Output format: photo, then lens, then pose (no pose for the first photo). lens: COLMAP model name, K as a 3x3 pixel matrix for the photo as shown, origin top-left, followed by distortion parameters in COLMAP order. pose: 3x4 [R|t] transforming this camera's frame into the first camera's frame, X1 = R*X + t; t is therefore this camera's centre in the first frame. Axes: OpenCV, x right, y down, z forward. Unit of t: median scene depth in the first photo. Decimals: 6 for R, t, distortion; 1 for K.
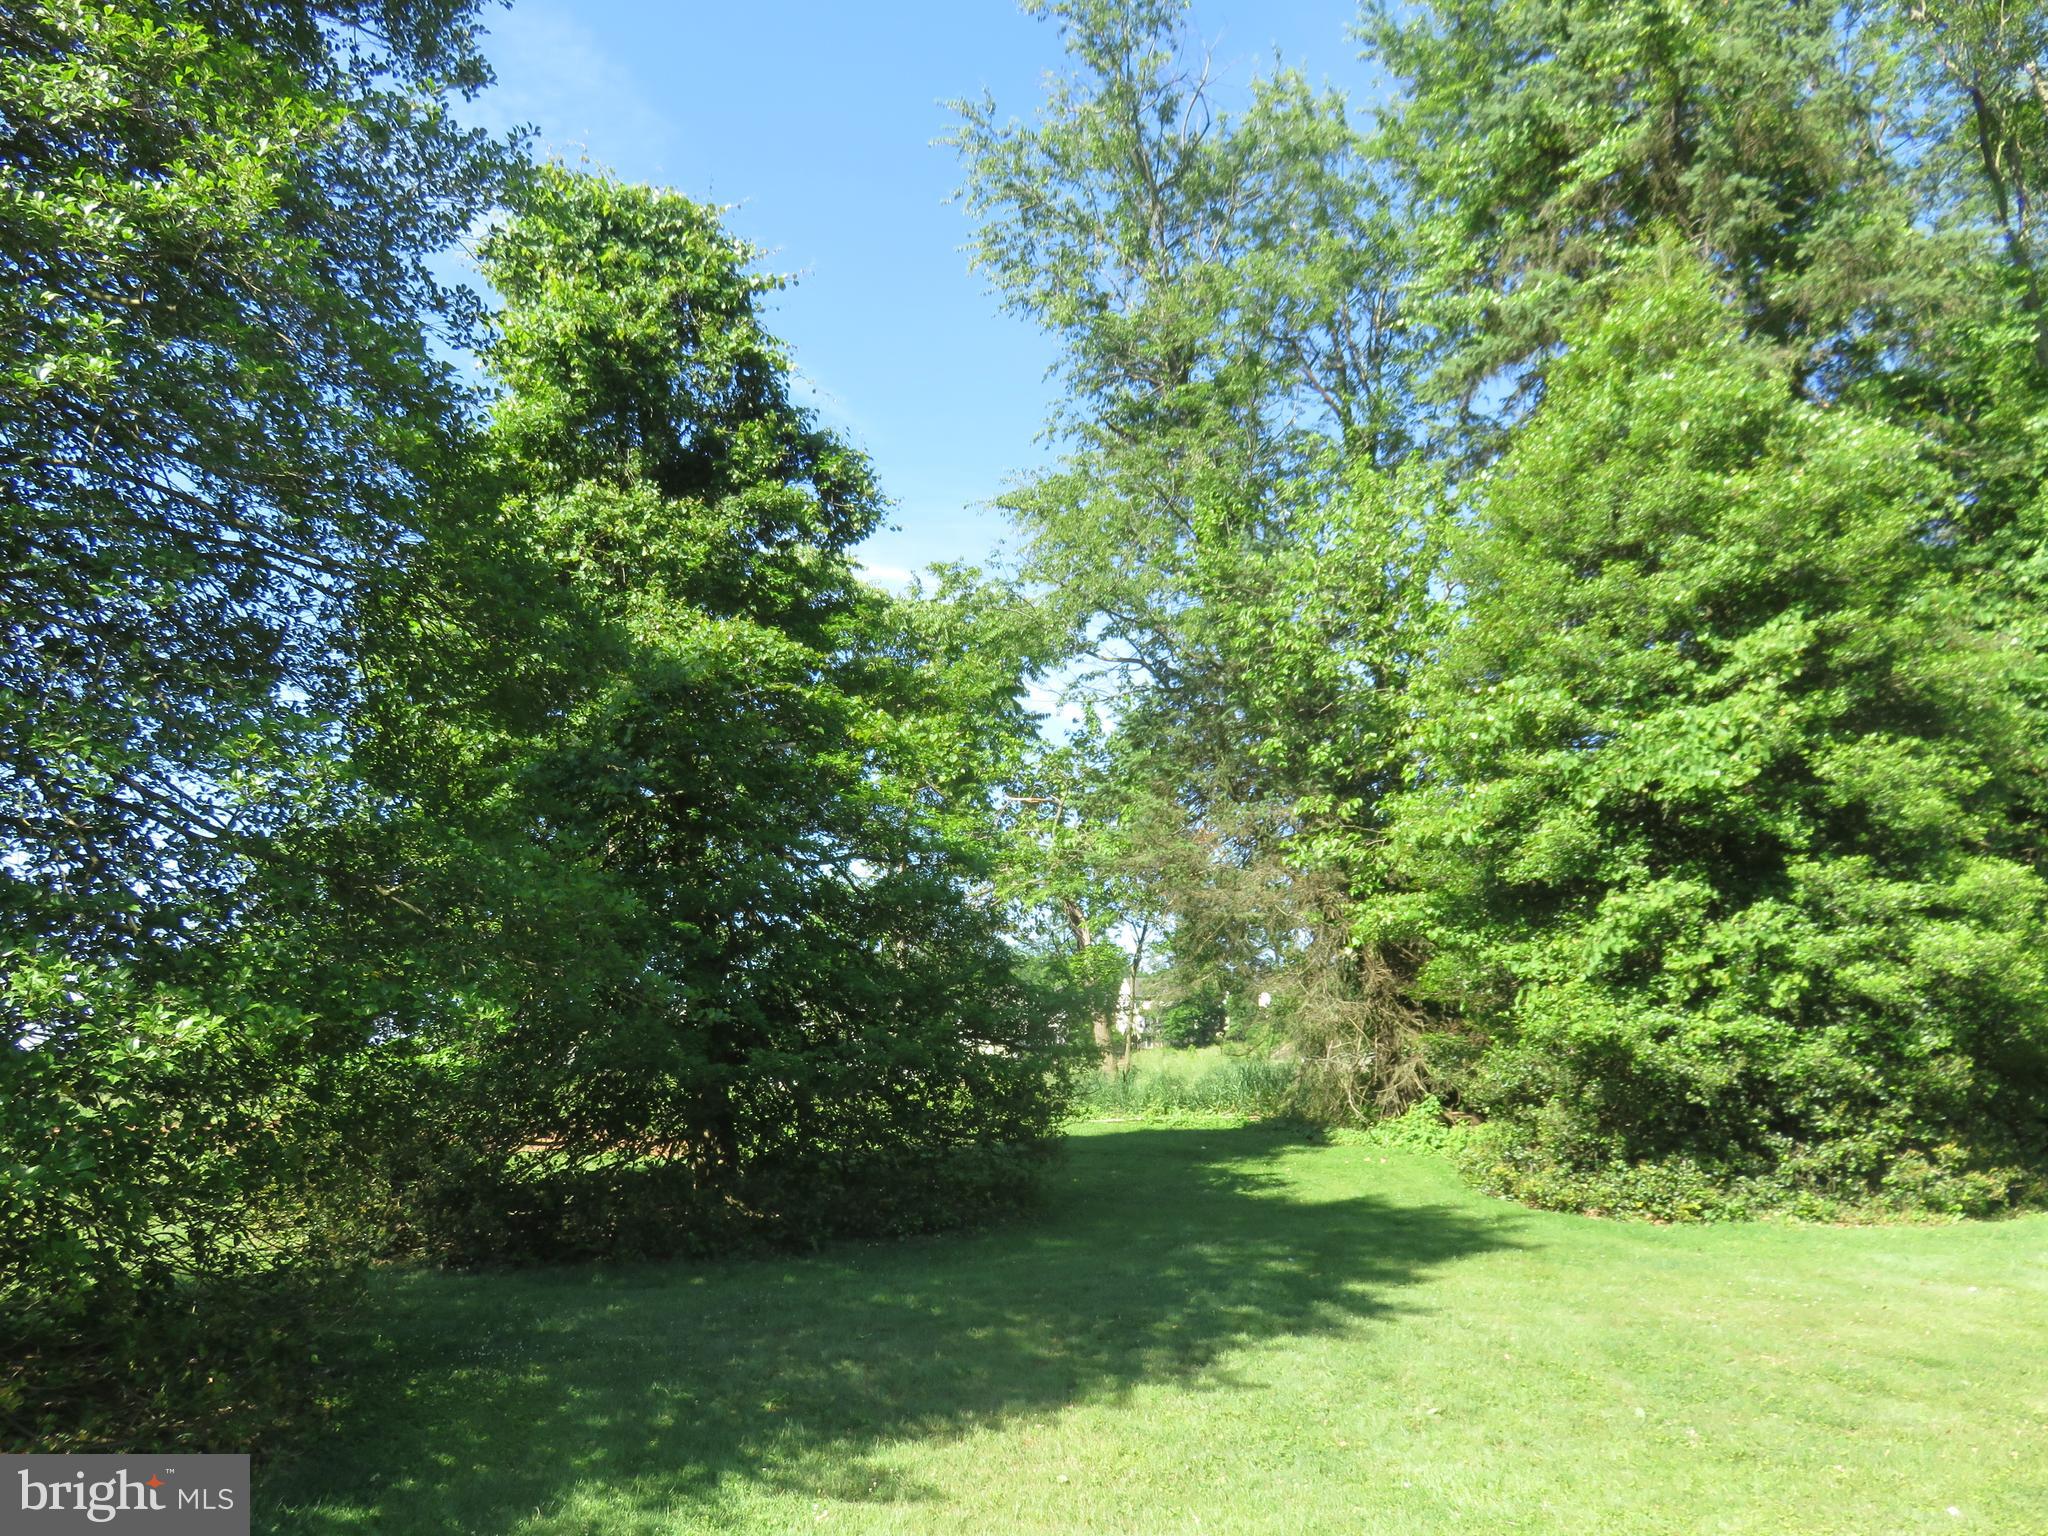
lens RADIAL K [[1539.7, 0, 1019.7], [0, 1539.7, 760.8], [0, 0, 1]] dist [-0.005849, -0.000403]
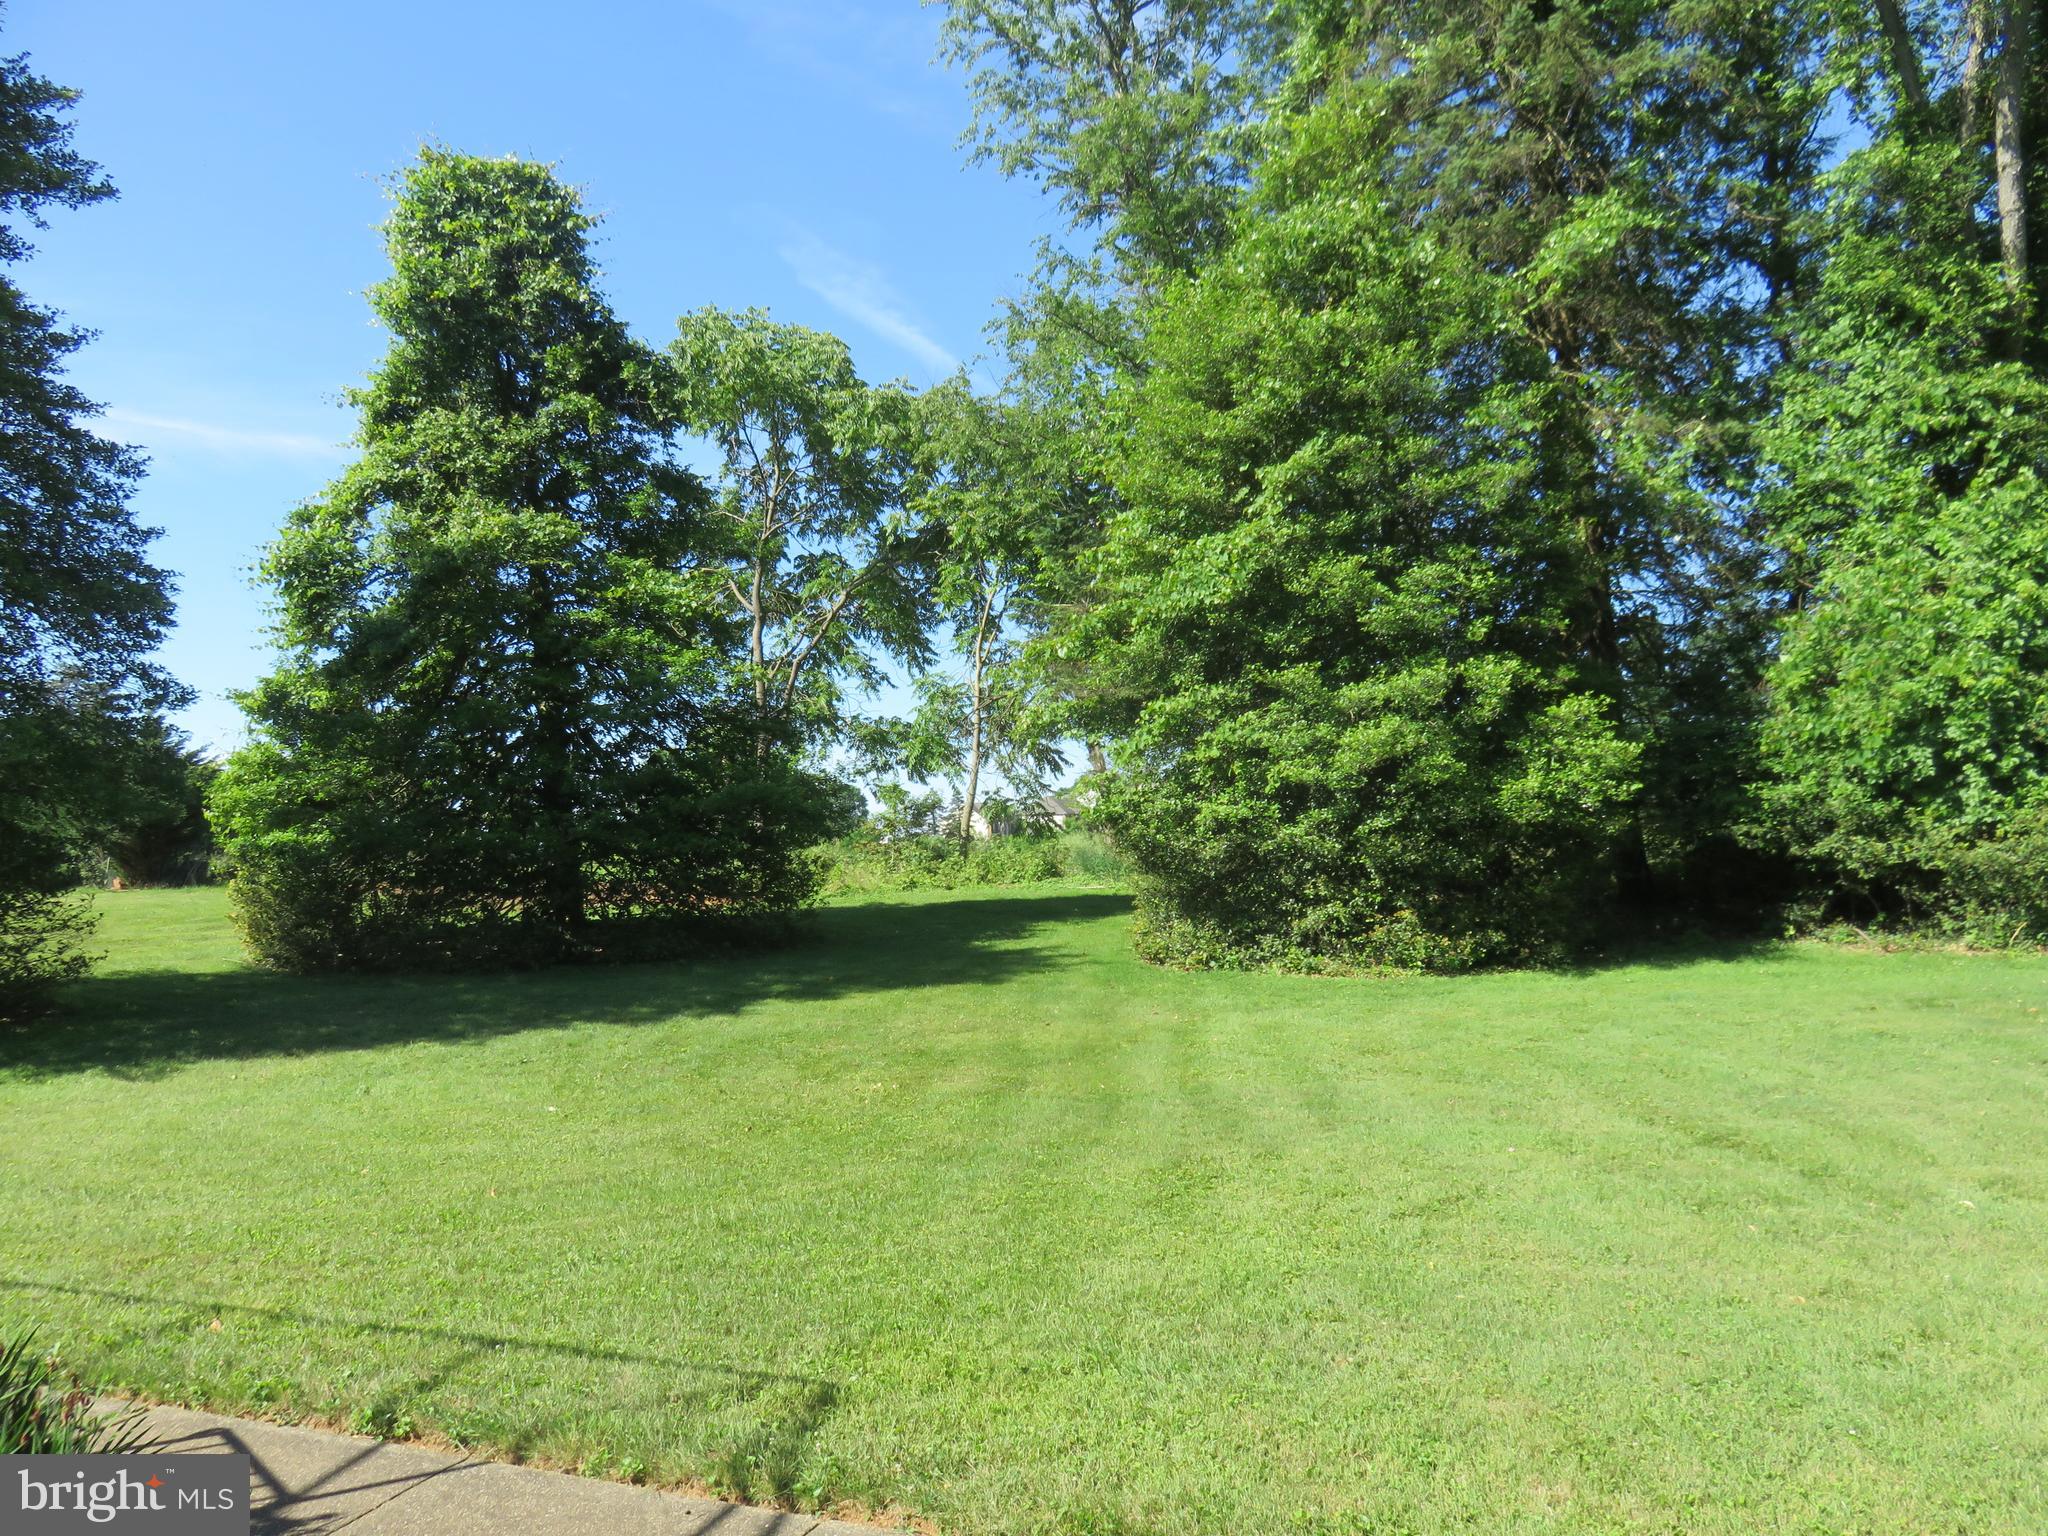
lens RADIAL K [[1539.7, 0, 1015.4], [0, 1539.7, 769.9], [0, 0, 1]] dist [-0.005849, -0.000403]
pose [[0.948216, -0.015778, -0.317235, 0.493878], [0.061457, 0.989005, 0.134504, -0.017882], [0.311625, -0.147035, 0.938760, -0.107508]]
